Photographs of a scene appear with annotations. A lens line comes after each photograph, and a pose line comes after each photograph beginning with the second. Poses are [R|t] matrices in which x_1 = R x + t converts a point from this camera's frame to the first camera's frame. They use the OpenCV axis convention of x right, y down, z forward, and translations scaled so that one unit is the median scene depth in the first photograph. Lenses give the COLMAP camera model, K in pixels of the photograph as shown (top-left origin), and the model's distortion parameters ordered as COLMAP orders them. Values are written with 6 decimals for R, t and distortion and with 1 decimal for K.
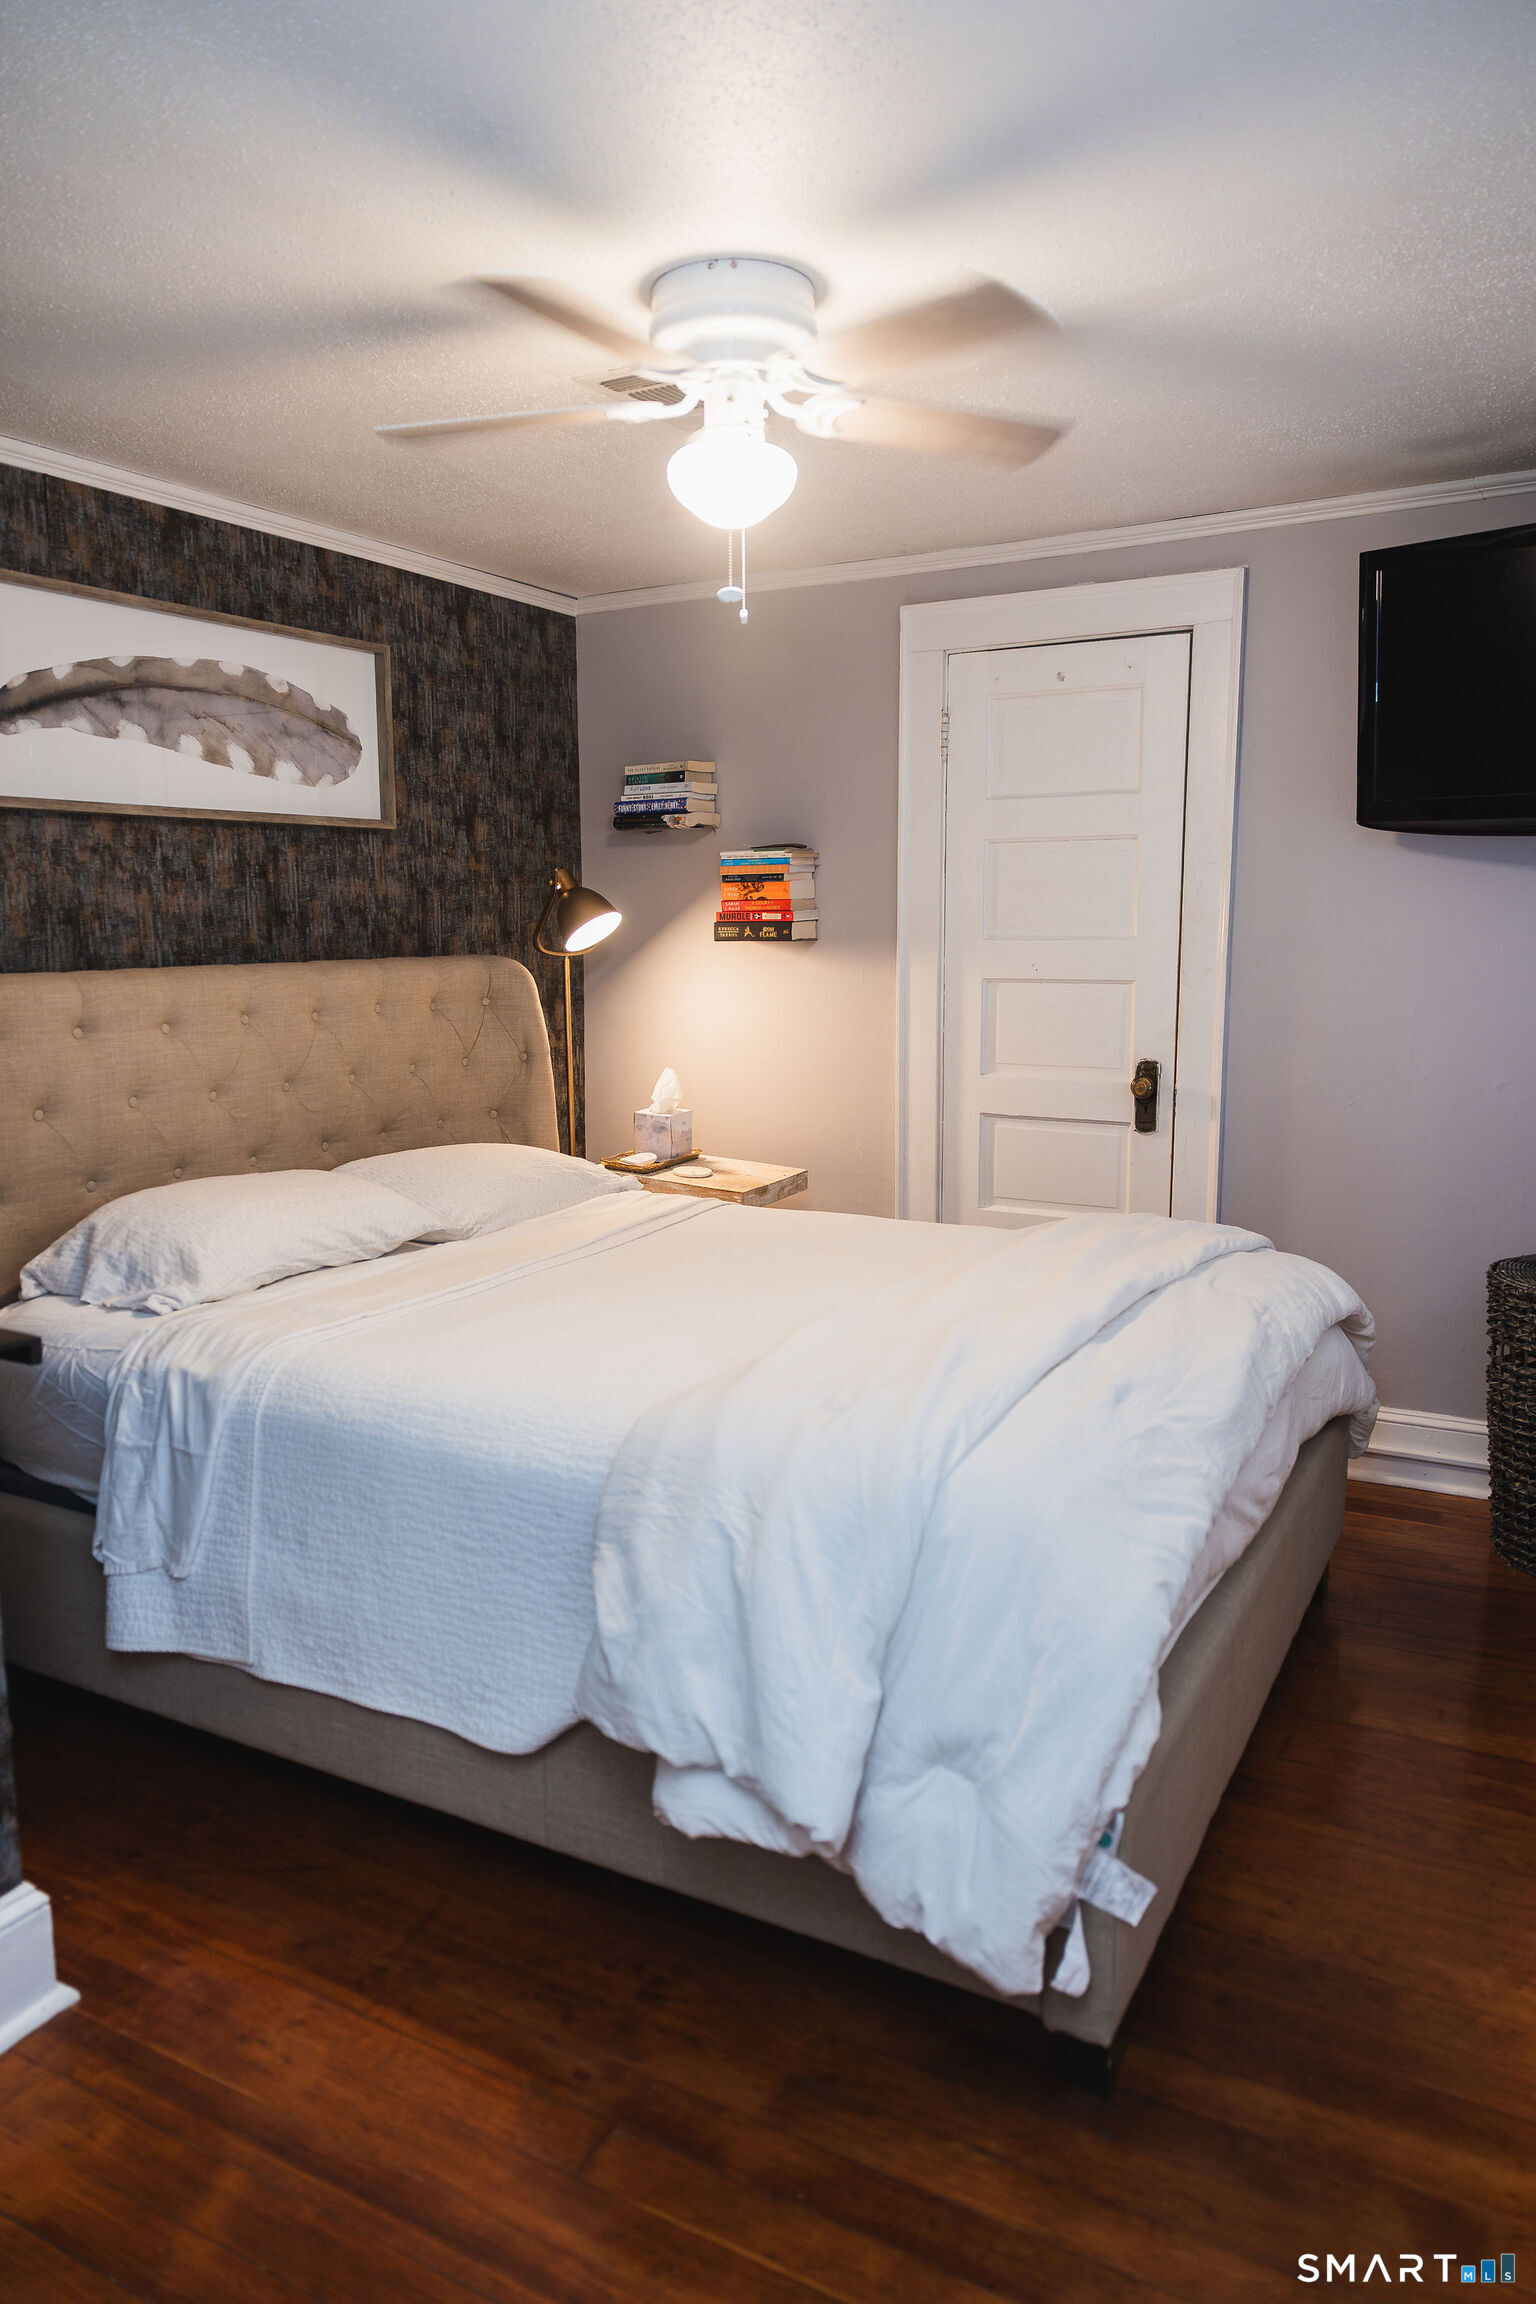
lens RADIAL K [[1588.6, 0, 731.0], [0, 1588.6, 1203.3], [0, 0, 1]] dist [0.004285, -0.002604]
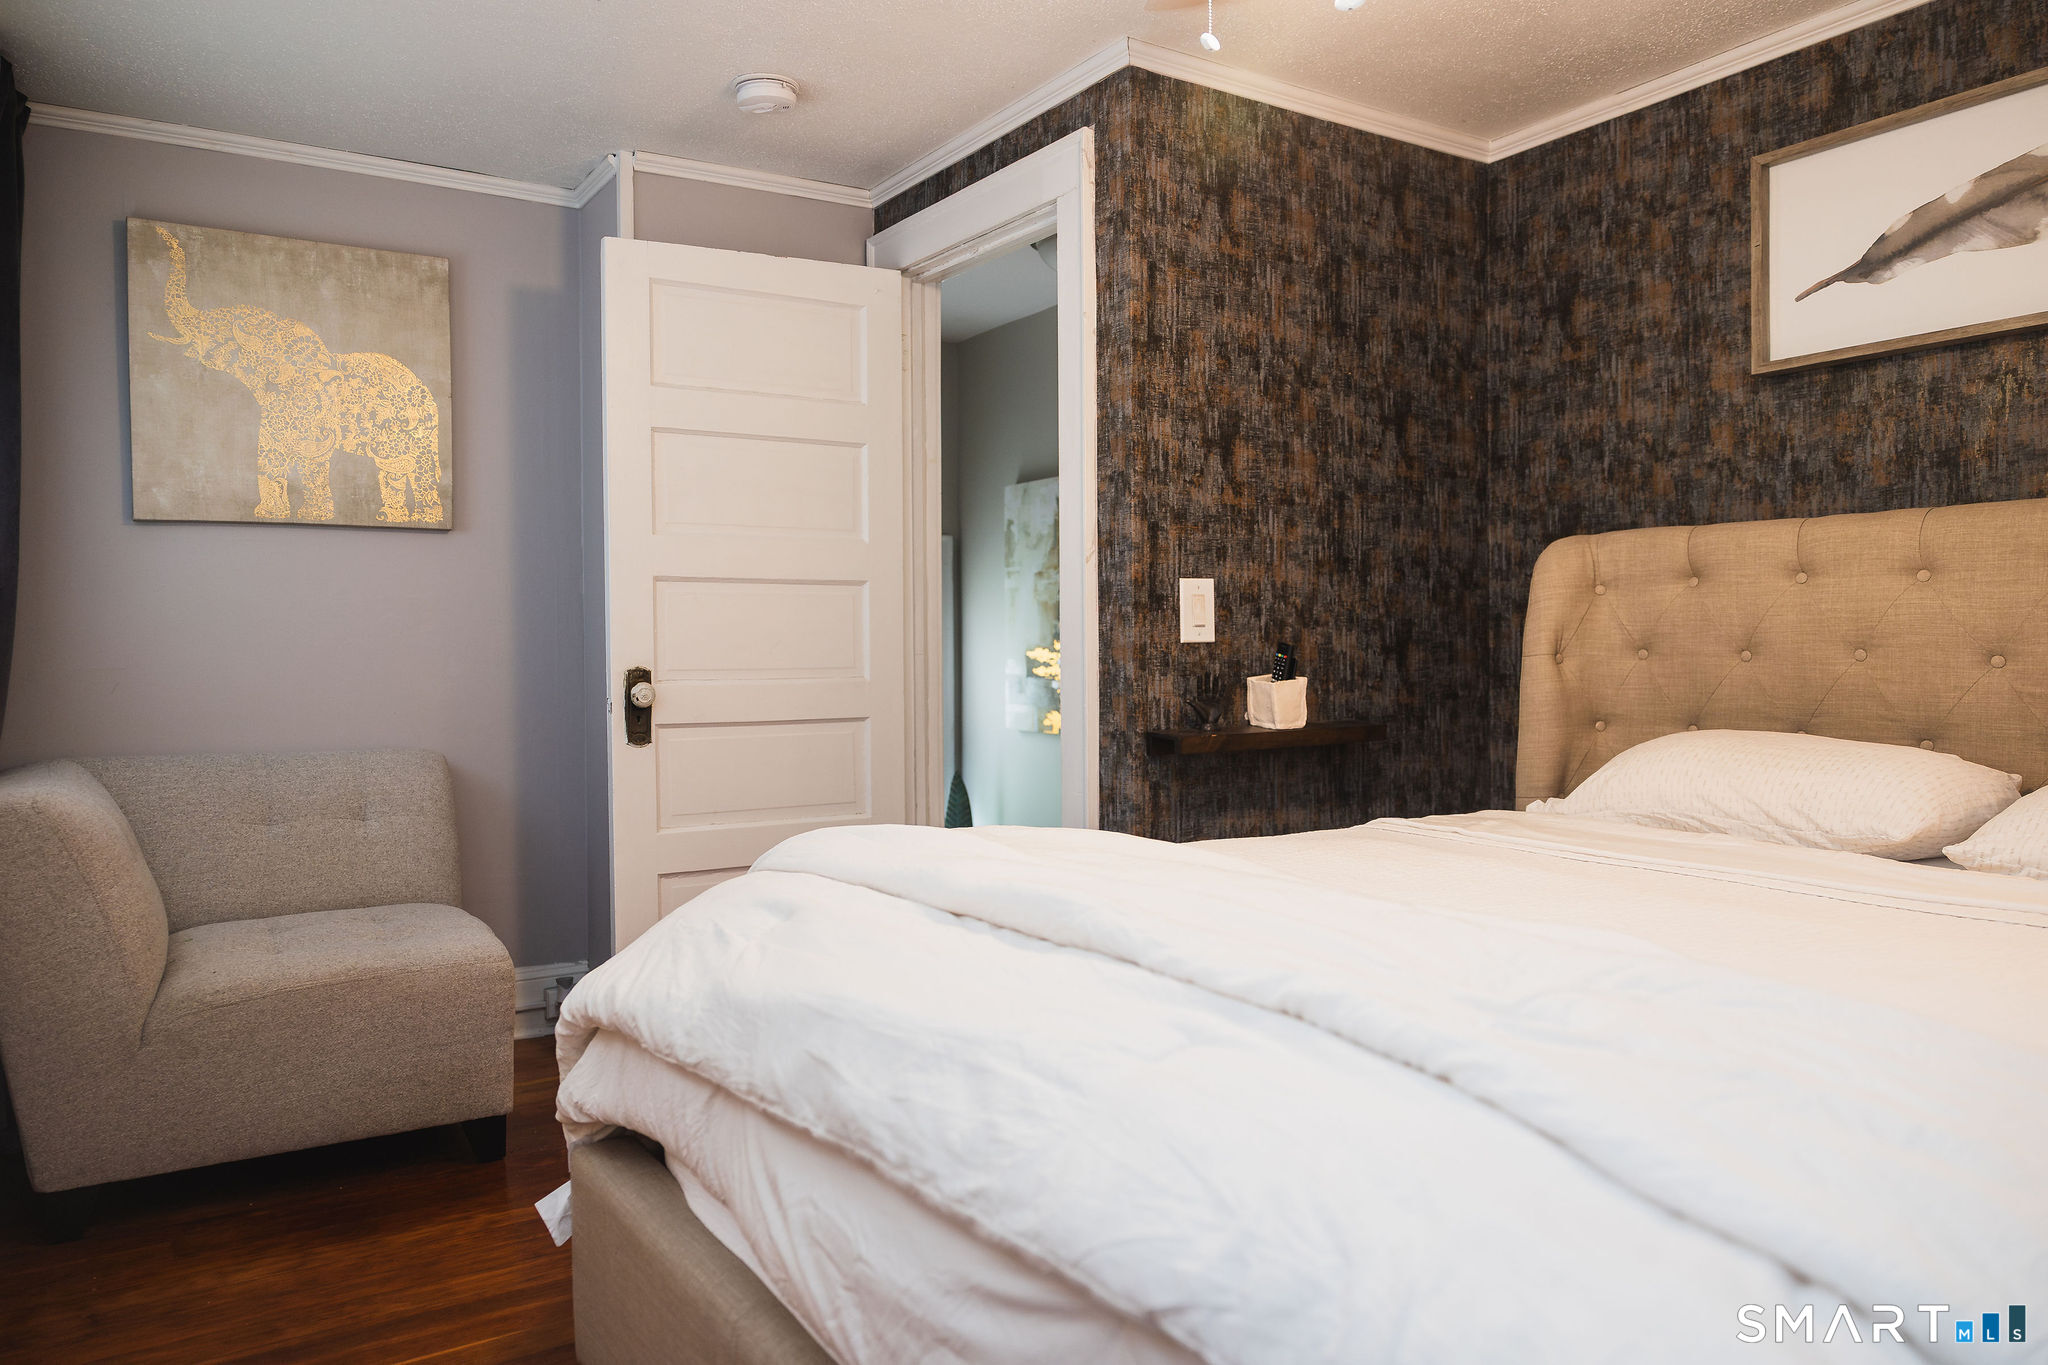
lens RADIAL K [[1412.1, 0, 1038.8], [0, 1412.1, 687.2], [0, 0, 1]] dist [0.004285, -0.002604]
pose [[-0.471803, 0.029129, -0.881223, 0.568429], [-0.147661, 0.982728, 0.111542, -0.067484], [0.869252, 0.182748, -0.459352, 0.981052]]
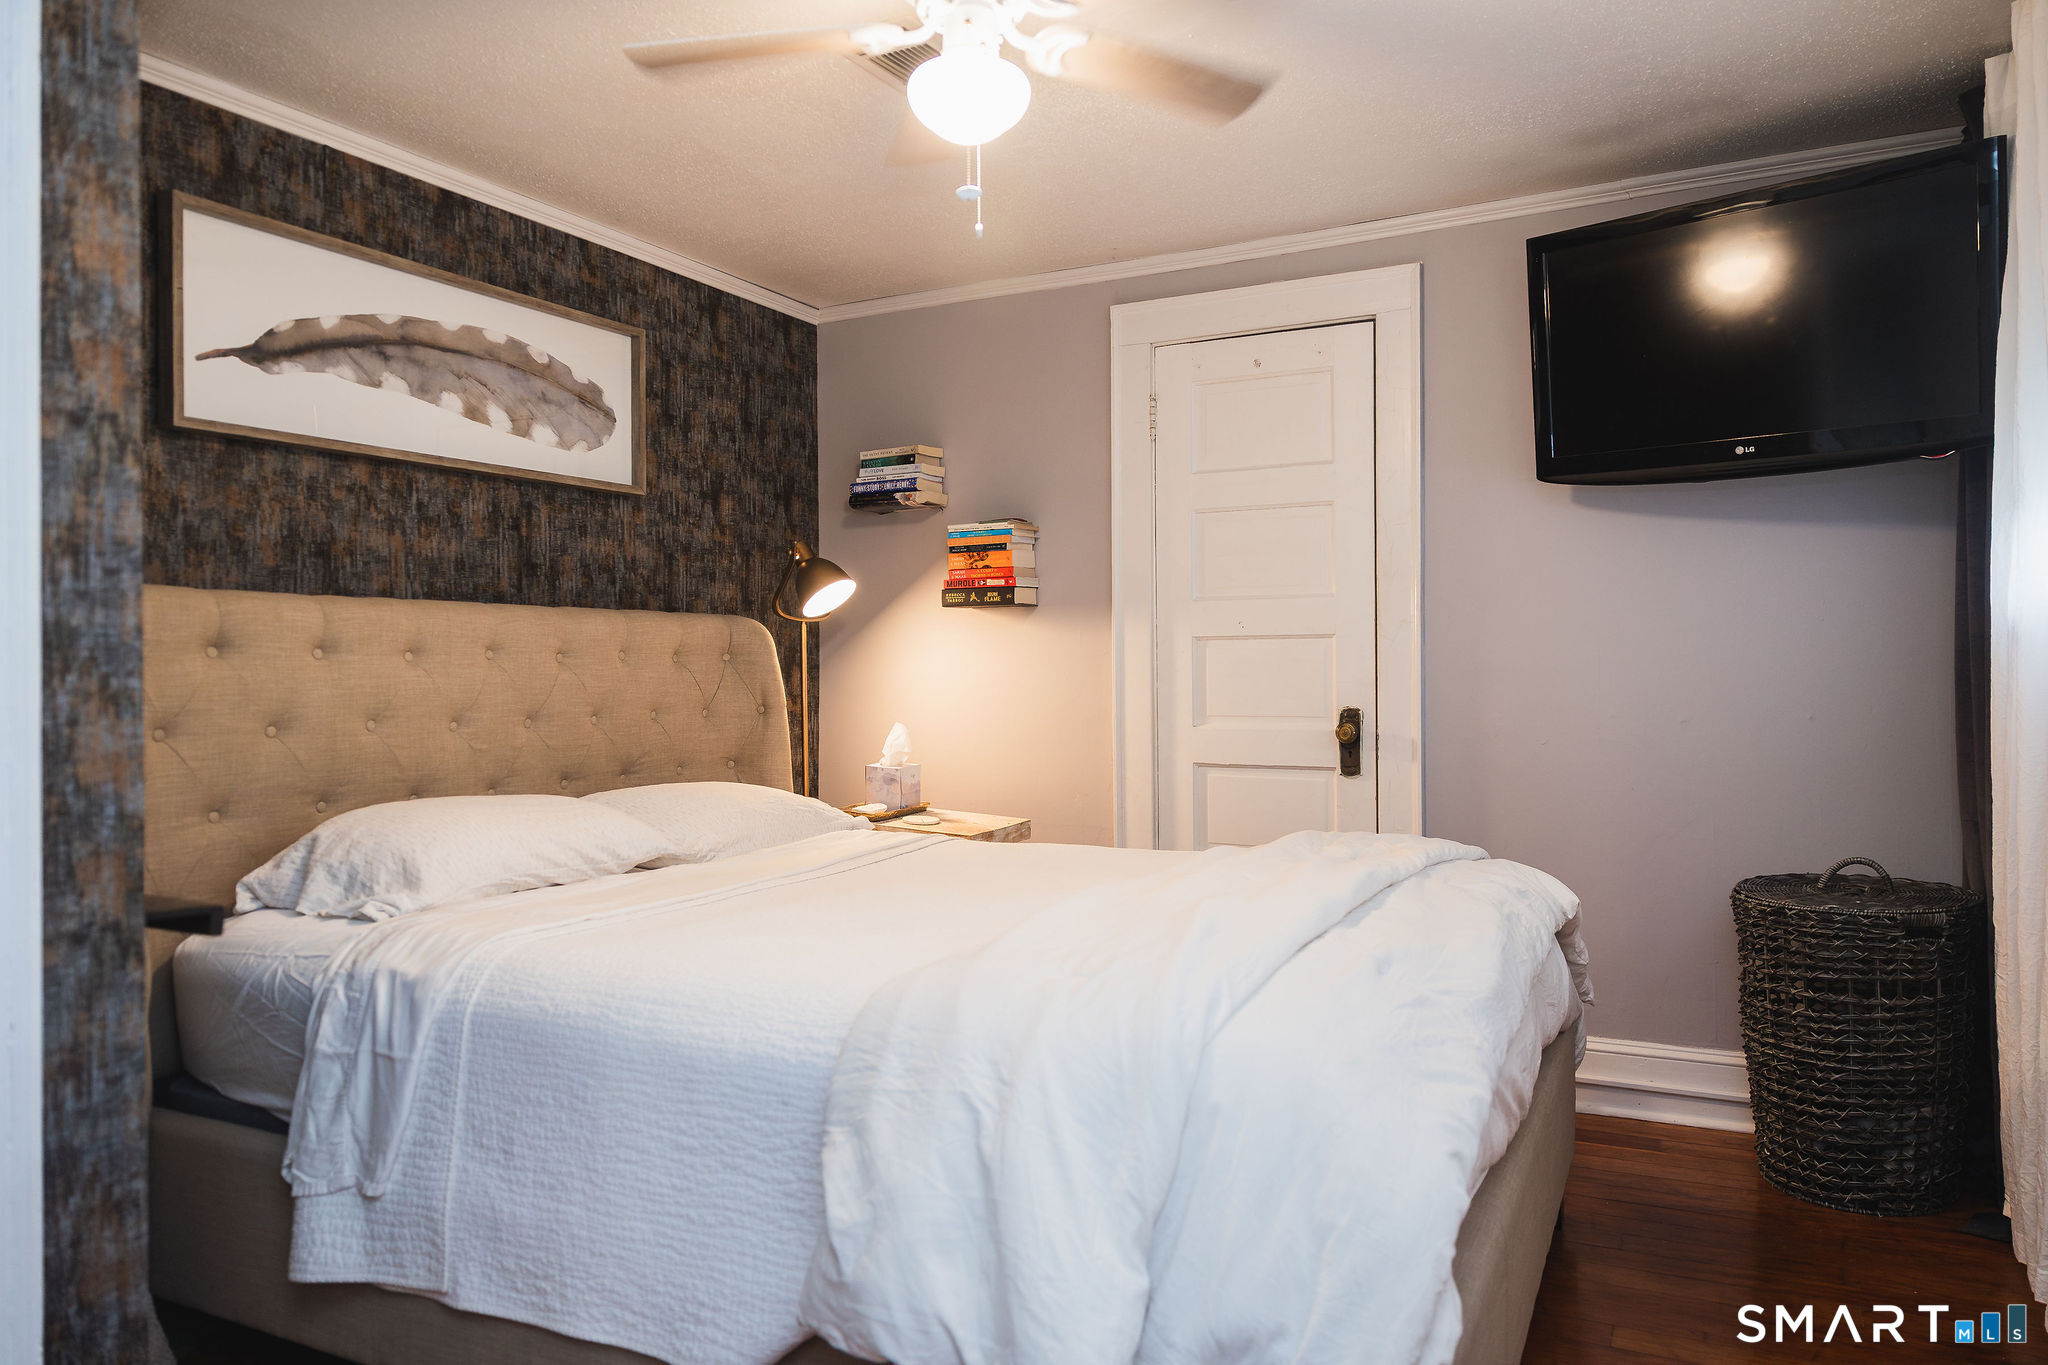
lens RADIAL K [[1412.1, 0, 1003.9], [0, 1412.1, 680.1], [0, 0, 1]] dist [0.004285, -0.002604]
pose [[0.999240, 0.000400, 0.038971, -0.008851], [0.005842, 0.987111, -0.159929, 0.054624], [-0.038533, 0.160036, 0.986359, 0.094363]]
